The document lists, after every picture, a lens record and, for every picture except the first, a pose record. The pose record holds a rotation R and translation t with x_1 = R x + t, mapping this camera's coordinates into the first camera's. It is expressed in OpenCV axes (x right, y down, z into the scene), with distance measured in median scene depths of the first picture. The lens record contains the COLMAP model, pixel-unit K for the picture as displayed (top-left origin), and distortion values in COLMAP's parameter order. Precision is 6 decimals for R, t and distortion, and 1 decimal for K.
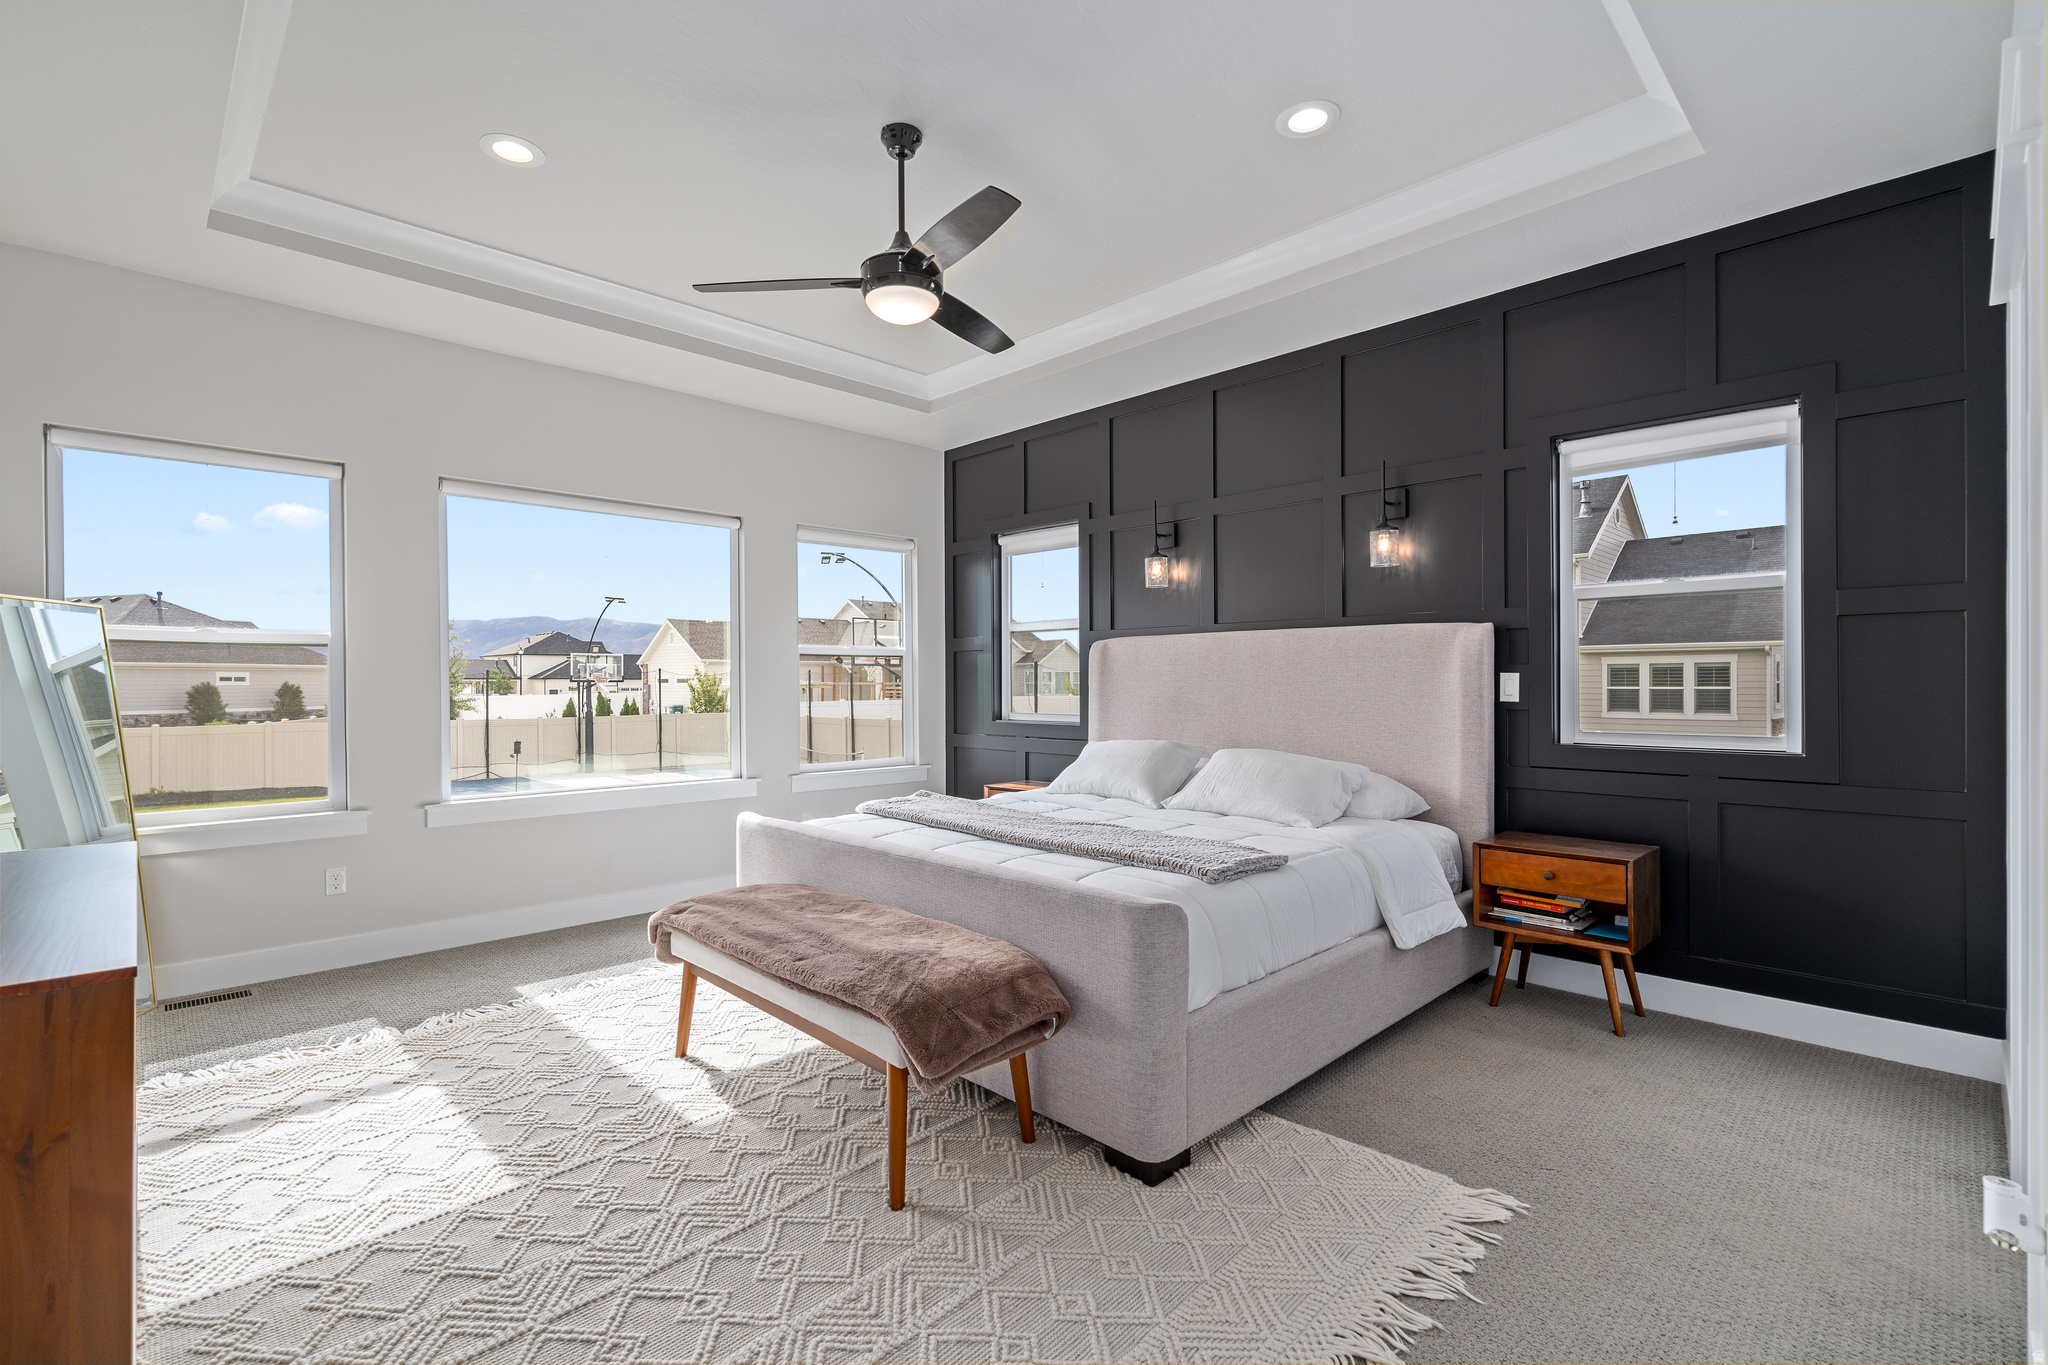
lens RADIAL K [[930.1, 0, 1024.0], [0, 930.1, 682.5], [0, 0, 1]] dist [0.000656, -0.000079]
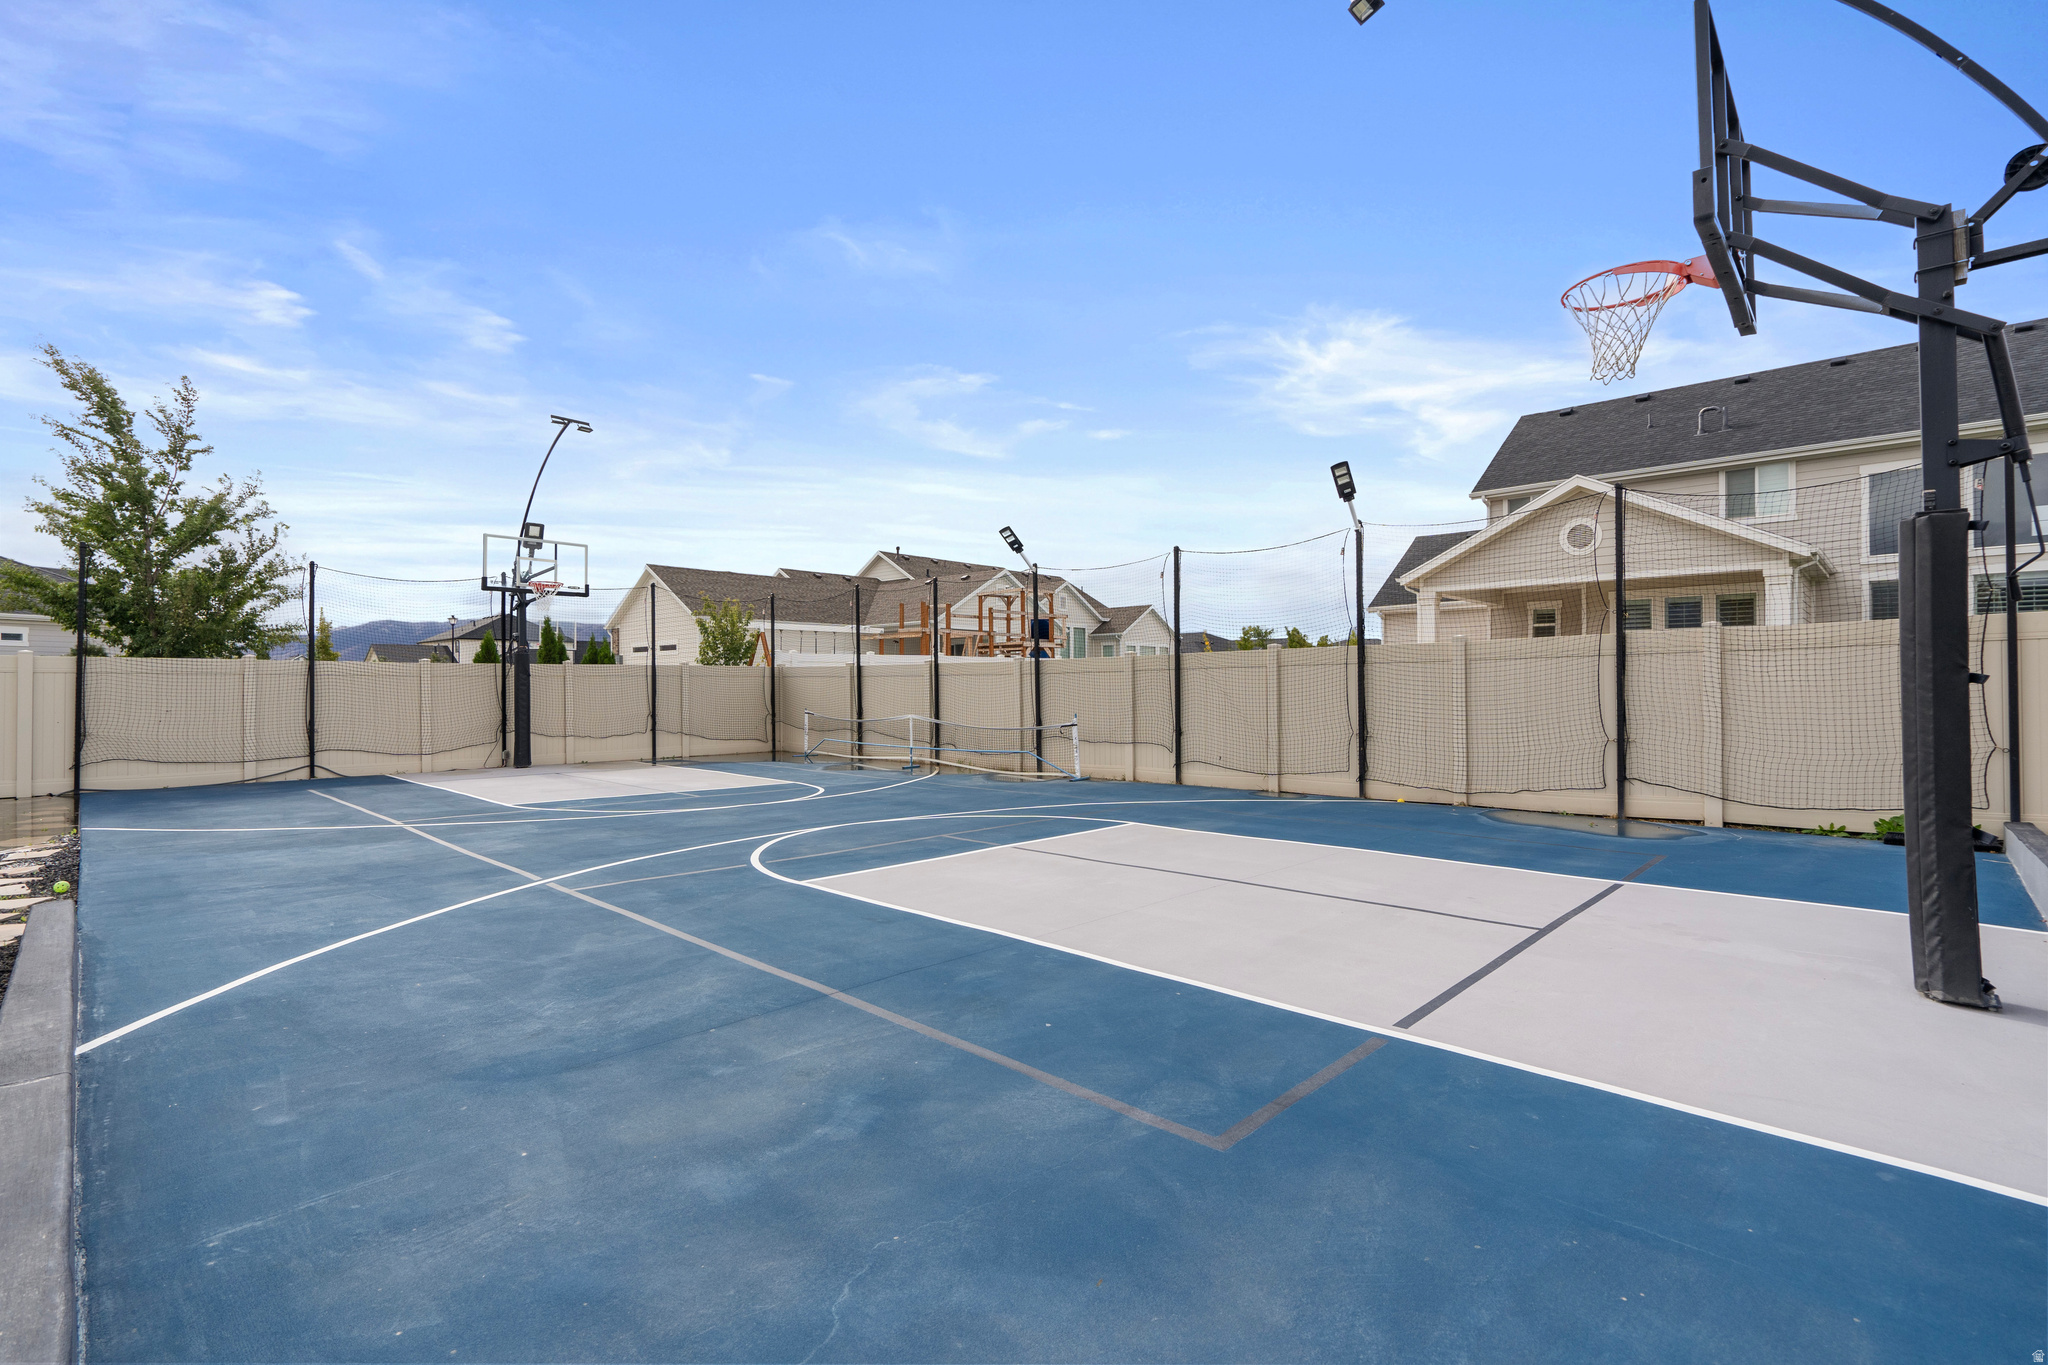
lens RADIAL K [[930.1, 0, 1024.0], [0, 930.1, 682.5], [0, 0, 1]] dist [0.000656, -0.000079]
pose [[0.999337, 0.001458, 0.036390, -0.146511], [-0.001269, 0.999986, -0.005214, 0.037023], [-0.036397, 0.005165, 0.999324, 0.335452]]
